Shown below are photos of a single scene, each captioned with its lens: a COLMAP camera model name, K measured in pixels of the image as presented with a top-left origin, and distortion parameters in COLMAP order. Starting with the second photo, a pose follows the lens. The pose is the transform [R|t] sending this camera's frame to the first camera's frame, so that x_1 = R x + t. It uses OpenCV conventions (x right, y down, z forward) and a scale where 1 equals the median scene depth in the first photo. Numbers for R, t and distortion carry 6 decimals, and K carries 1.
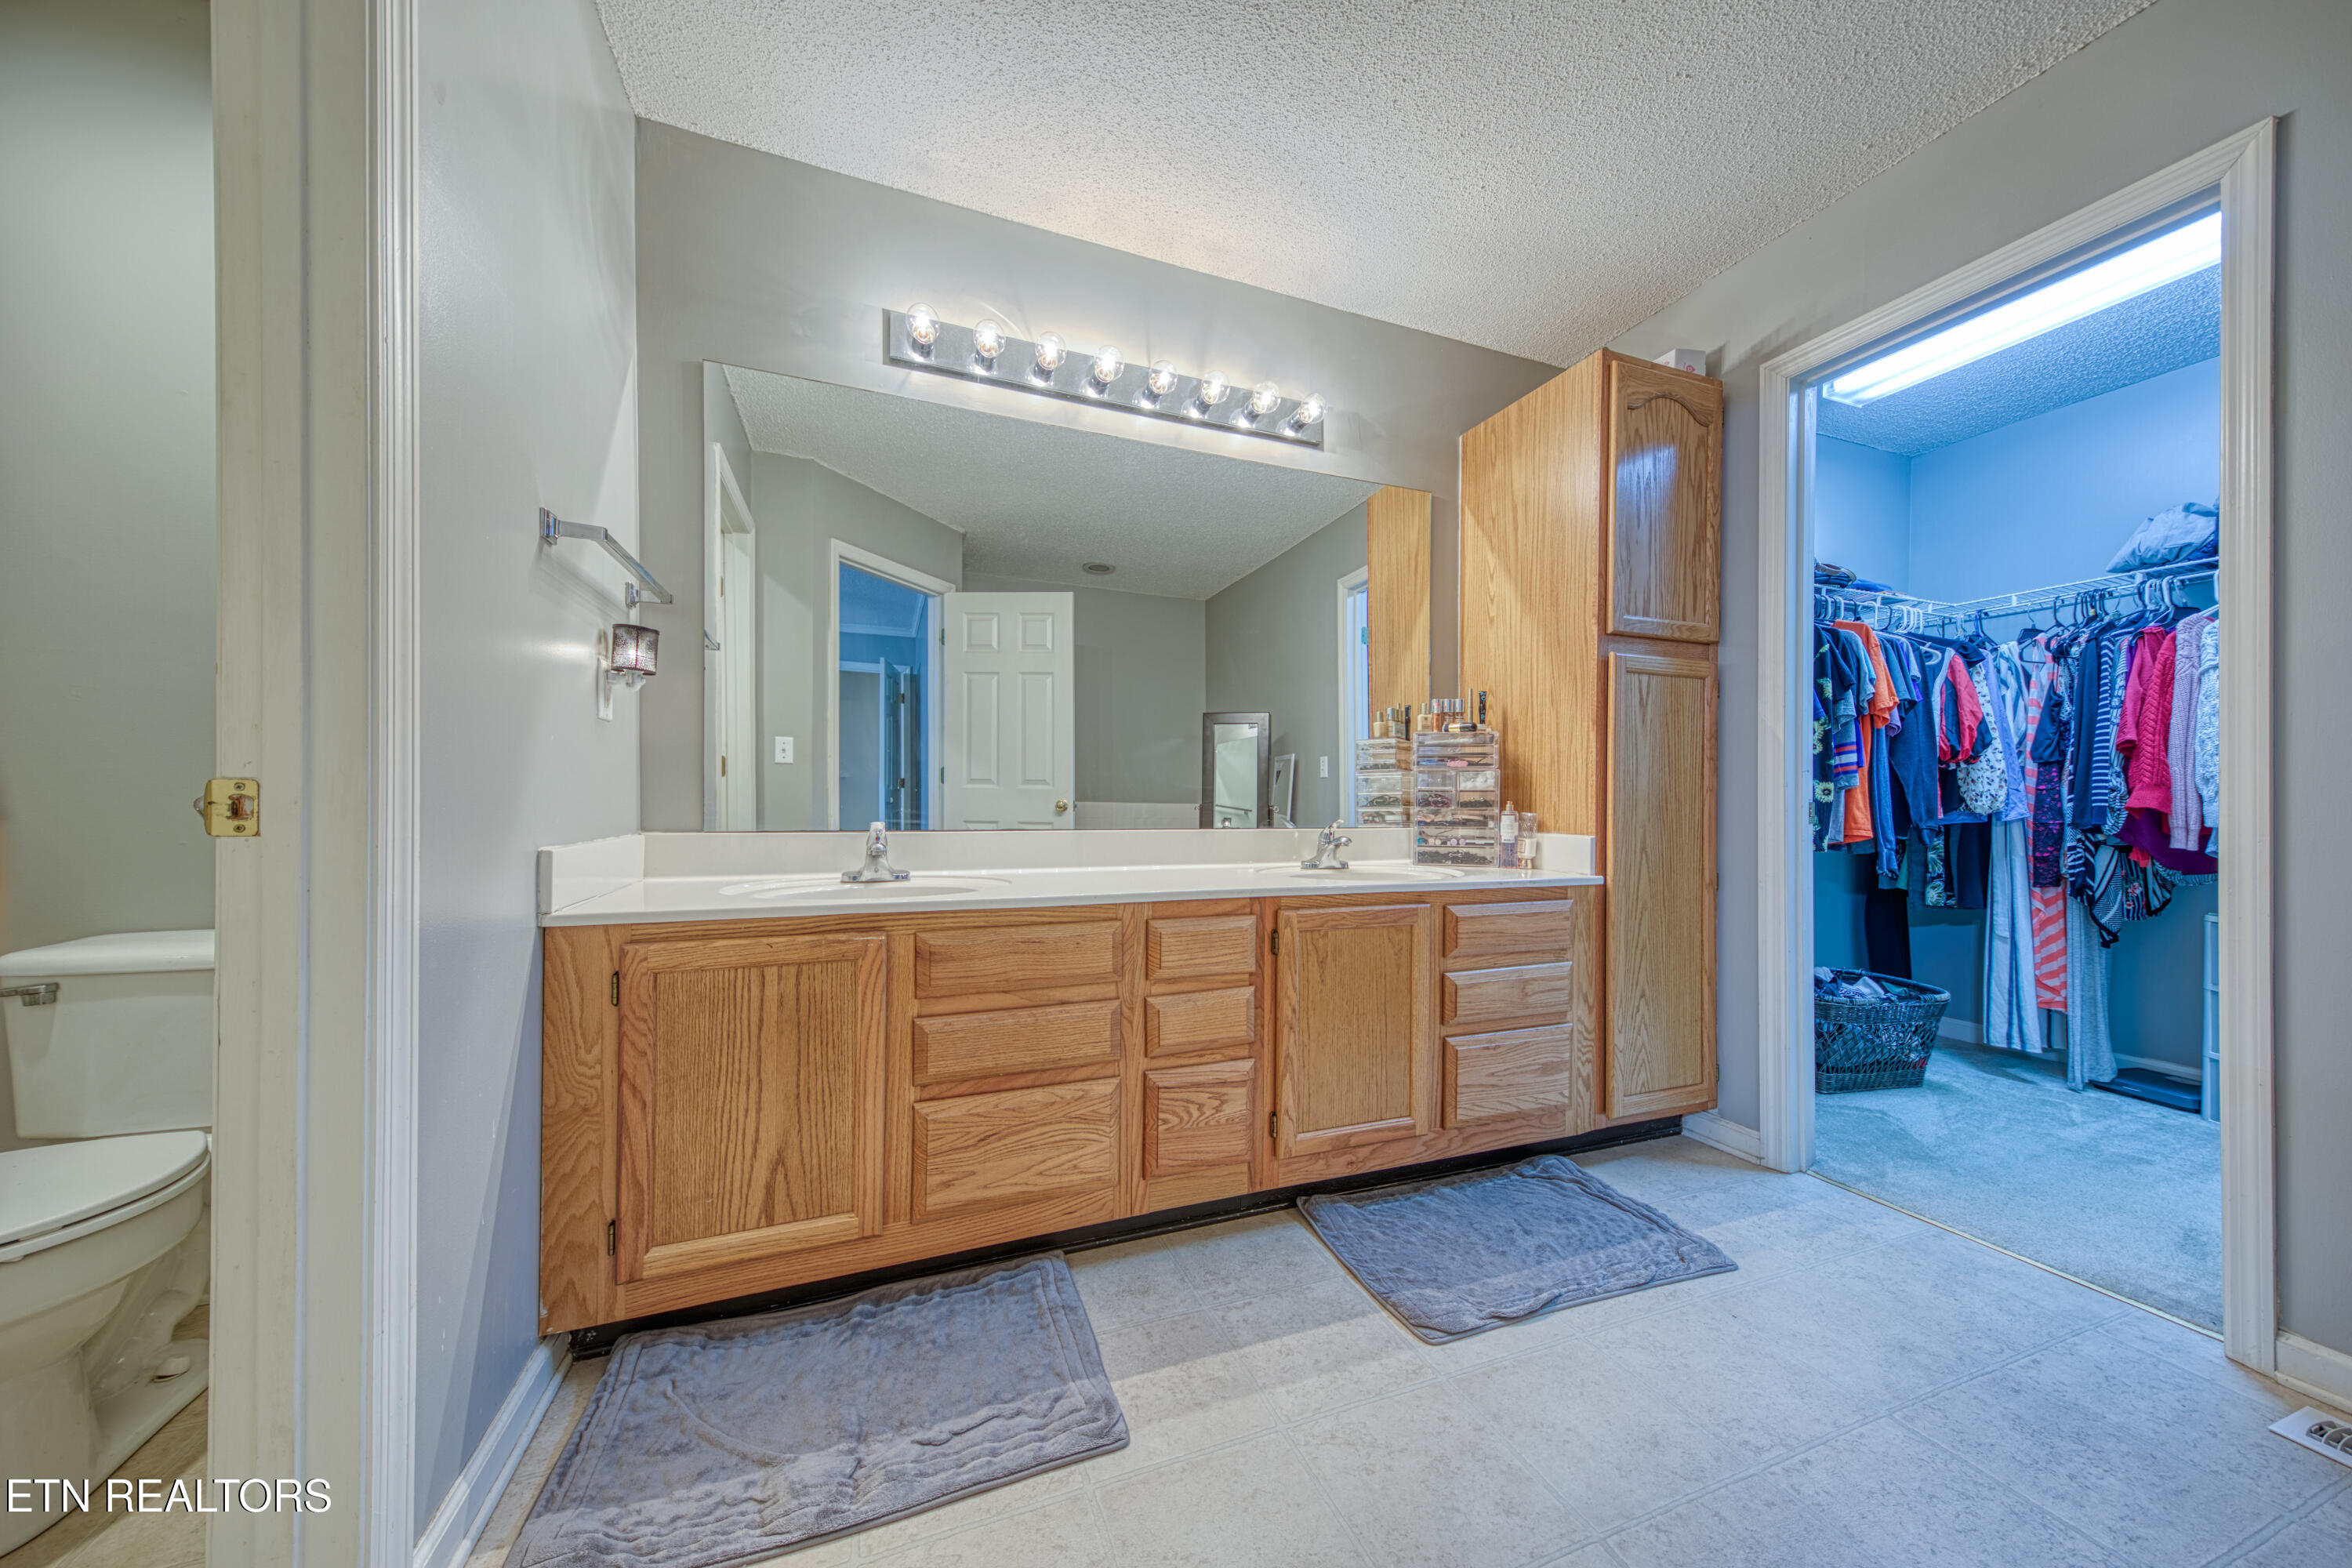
lens RADIAL K [[828.0, 0, 1179.6], [0, 828.0, 793.2], [0, 0, 1]] dist [-0.000308, -0.000298]
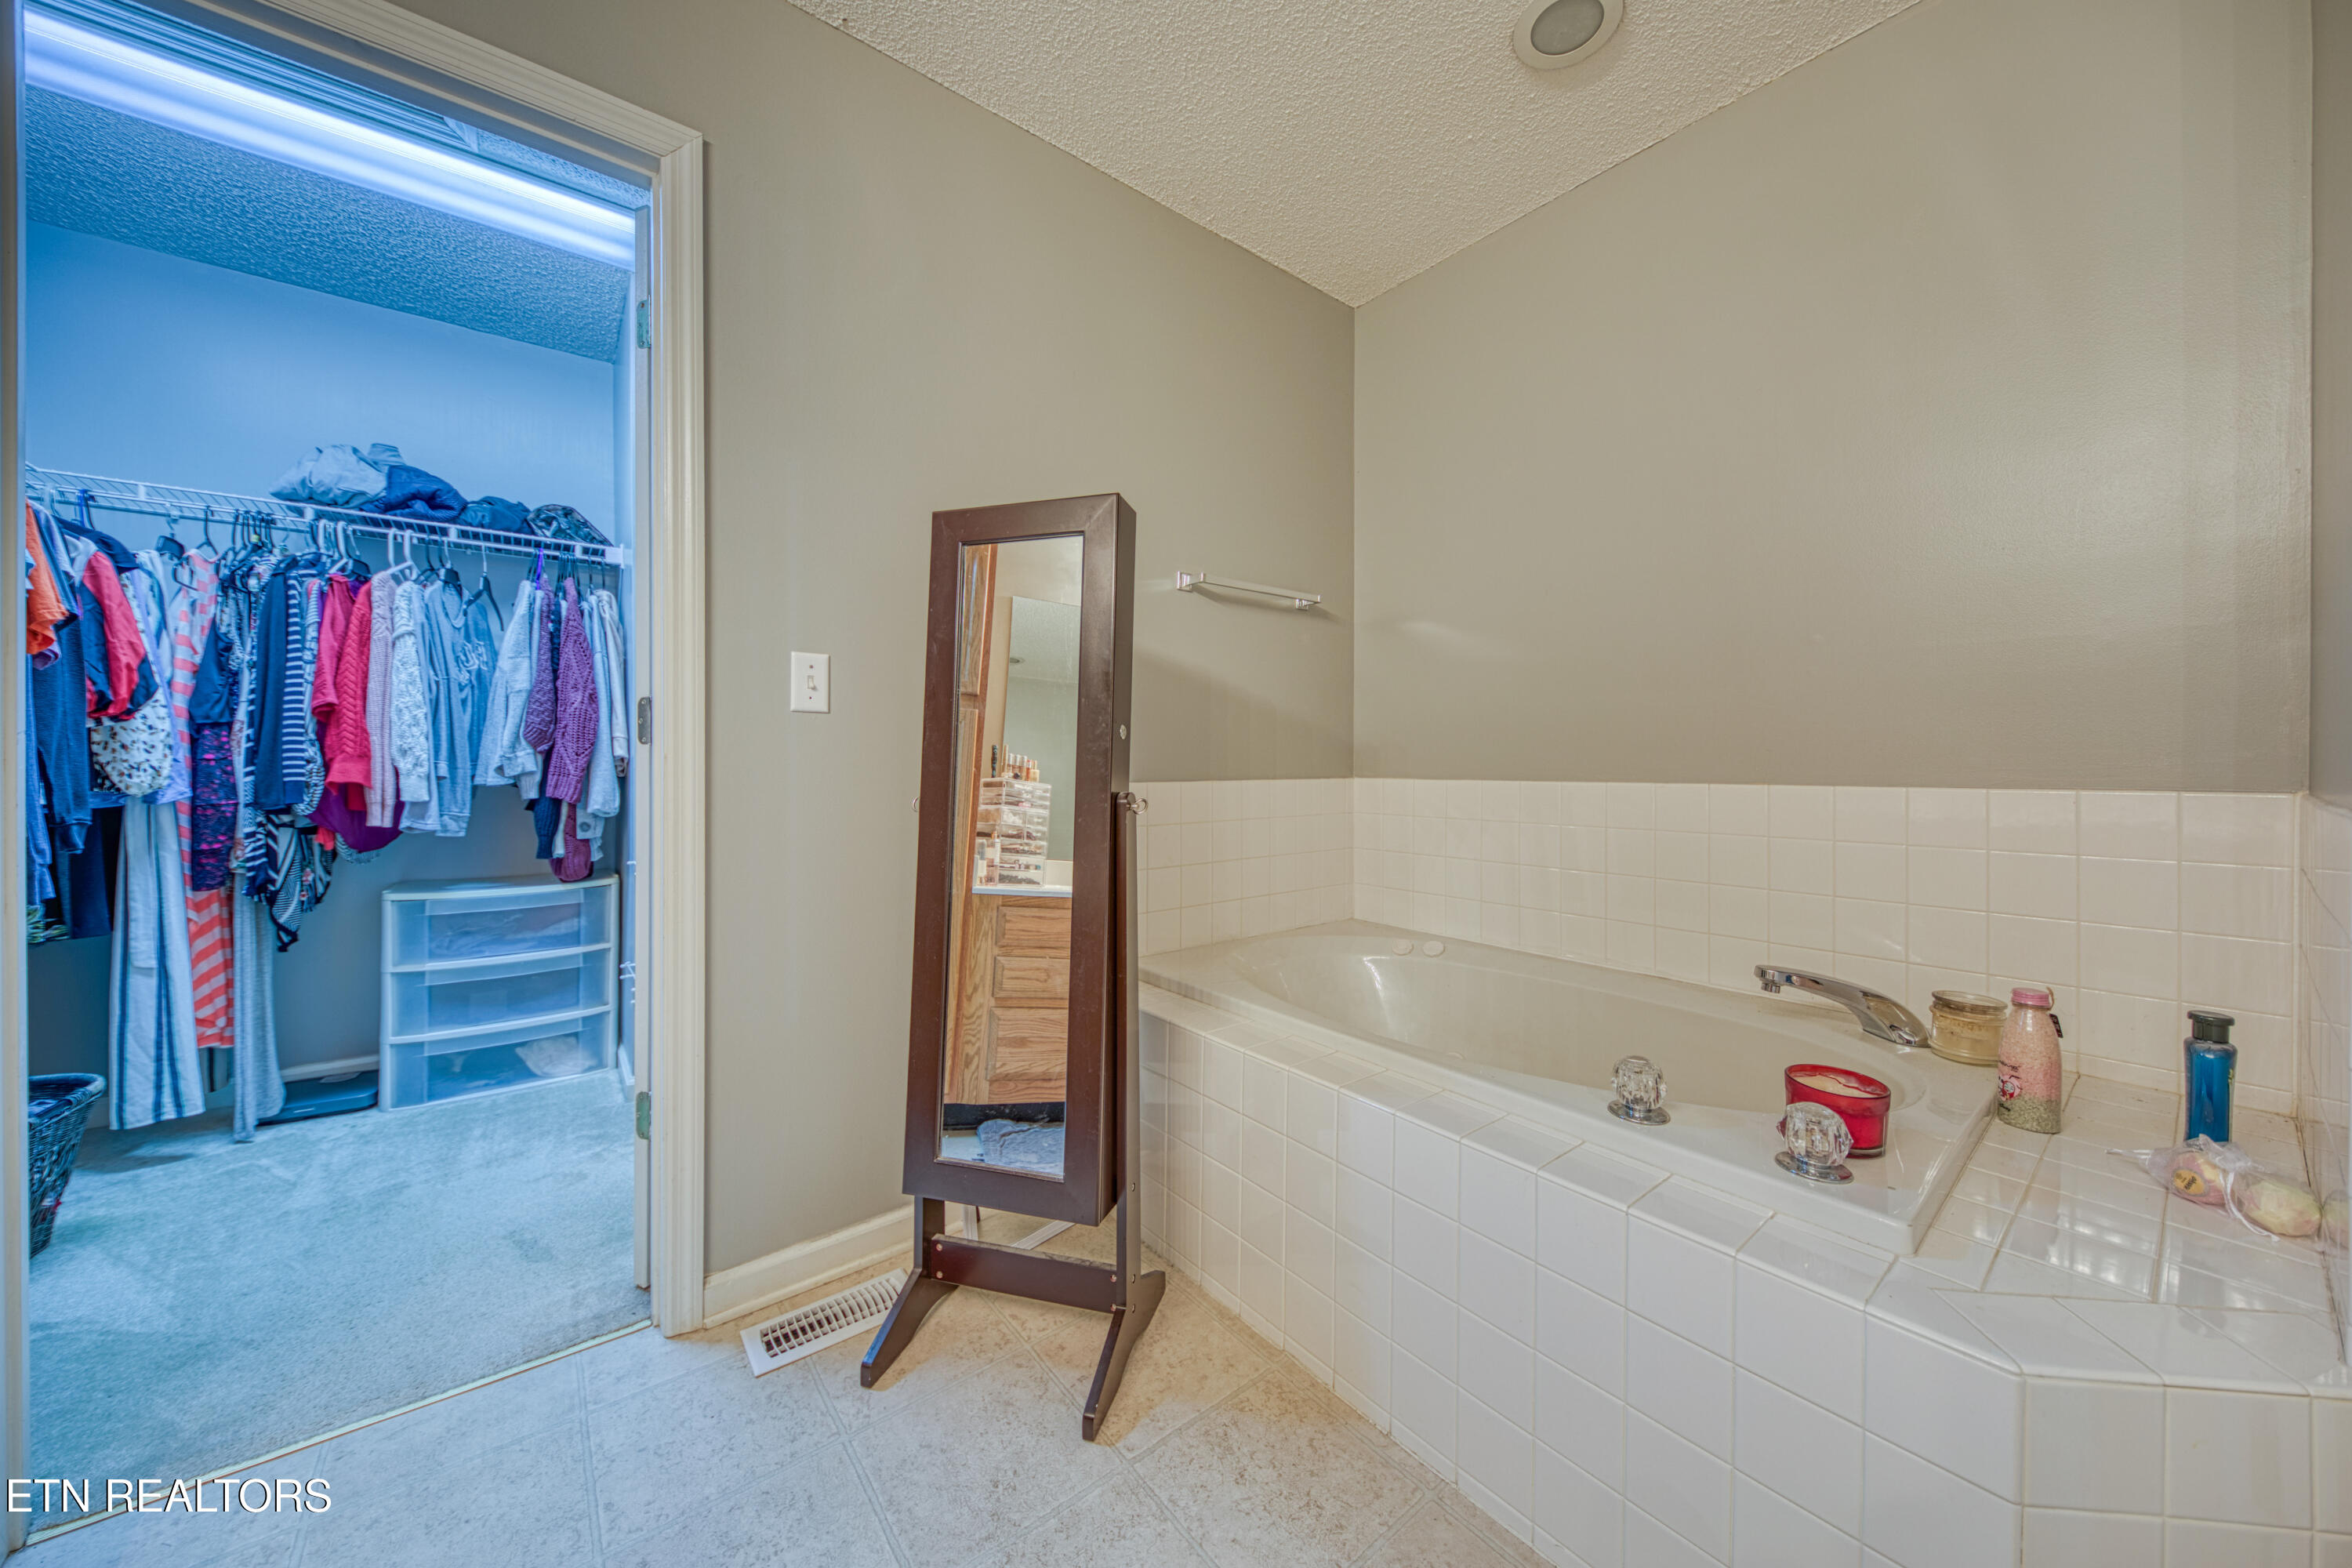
lens RADIAL K [[828.0, 0, 1177.2], [0, 828.0, 765.5], [0, 0, 1]] dist [-0.000308, -0.000298]
pose [[-0.294802, -0.008592, 0.955520, 0.070956], [-0.014638, 0.999883, 0.004474, -0.015722], [-0.955446, -0.012668, -0.294893, 0.396210]]
